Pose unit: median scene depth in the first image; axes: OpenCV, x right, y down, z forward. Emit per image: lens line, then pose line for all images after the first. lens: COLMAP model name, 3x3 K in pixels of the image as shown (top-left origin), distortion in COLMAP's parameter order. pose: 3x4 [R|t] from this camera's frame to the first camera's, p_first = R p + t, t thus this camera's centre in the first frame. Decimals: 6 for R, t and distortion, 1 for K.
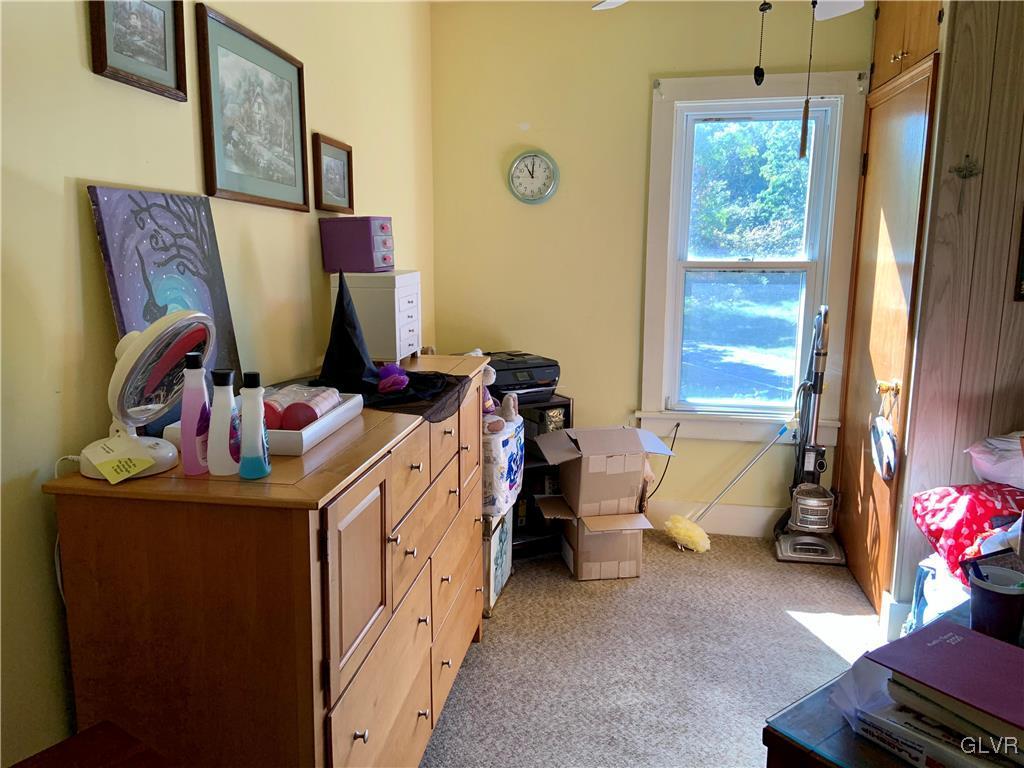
lens RADIAL K [[774.8, 0, 508.7], [0, 774.8, 375.8], [0, 0, 1]] dist [0.138384, -0.170699]
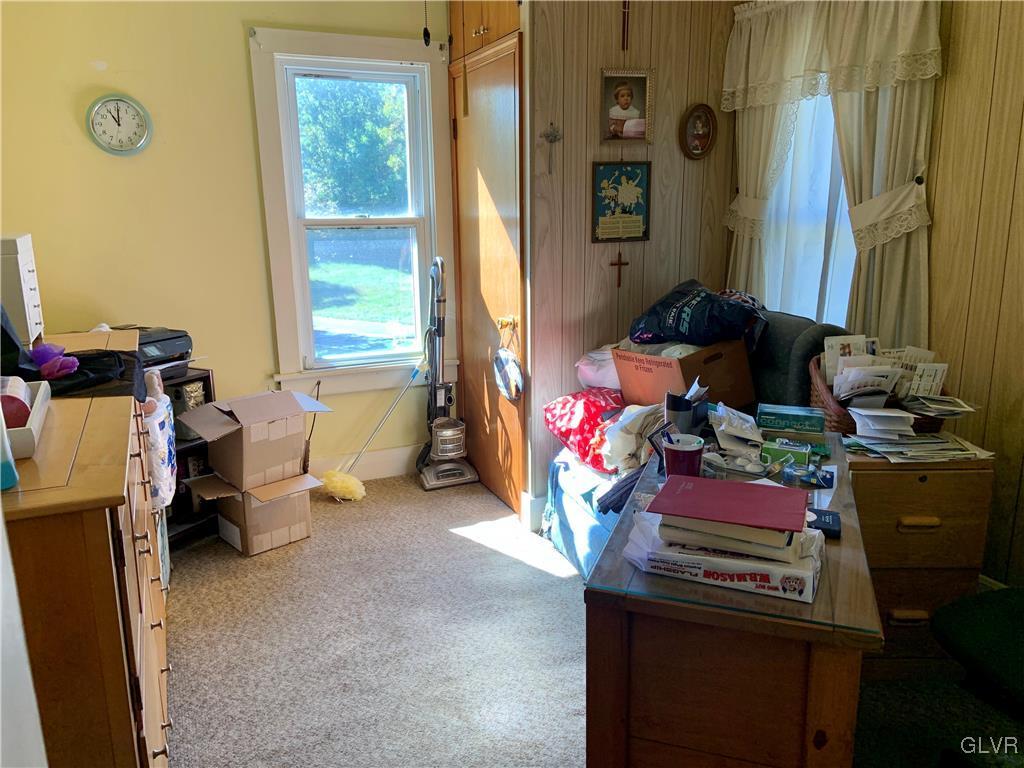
lens RADIAL K [[774.8, 0, 508.7], [0, 774.8, 375.8], [0, 0, 1]] dist [0.138384, -0.170699]
pose [[0.837831, -0.134030, 0.529221, -0.131980], [0.110578, 0.990964, 0.075911, 0.005174], [-0.534613, -0.005081, 0.845082, 0.018199]]
